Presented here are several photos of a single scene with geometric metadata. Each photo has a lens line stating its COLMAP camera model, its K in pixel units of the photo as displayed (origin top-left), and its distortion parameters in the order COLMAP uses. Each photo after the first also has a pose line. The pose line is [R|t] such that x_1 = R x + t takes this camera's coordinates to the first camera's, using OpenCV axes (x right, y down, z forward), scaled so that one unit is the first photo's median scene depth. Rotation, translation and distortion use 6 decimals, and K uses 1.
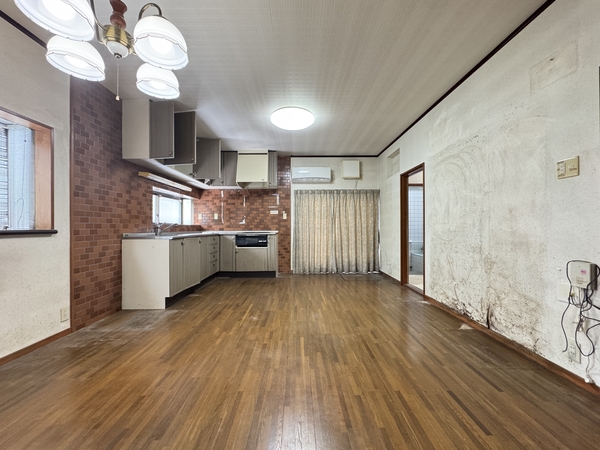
lens RADIAL K [[240.2, 0, 300.1], [0, 240.2, 226.0], [0, 0, 1]] dist [-0.002705, 0.000480]
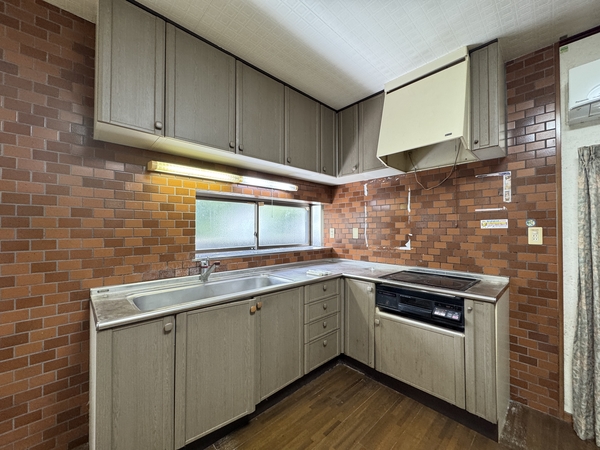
lens RADIAL K [[240.2, 0, 299.5], [0, 240.2, 225.8], [0, 0, 1]] dist [-0.002705, 0.000480]
pose [[0.680757, -0.007191, -0.732474, -0.044060], [0.002227, 0.999968, -0.007746, -0.053185], [0.732506, 0.003642, 0.680751, 0.550136]]
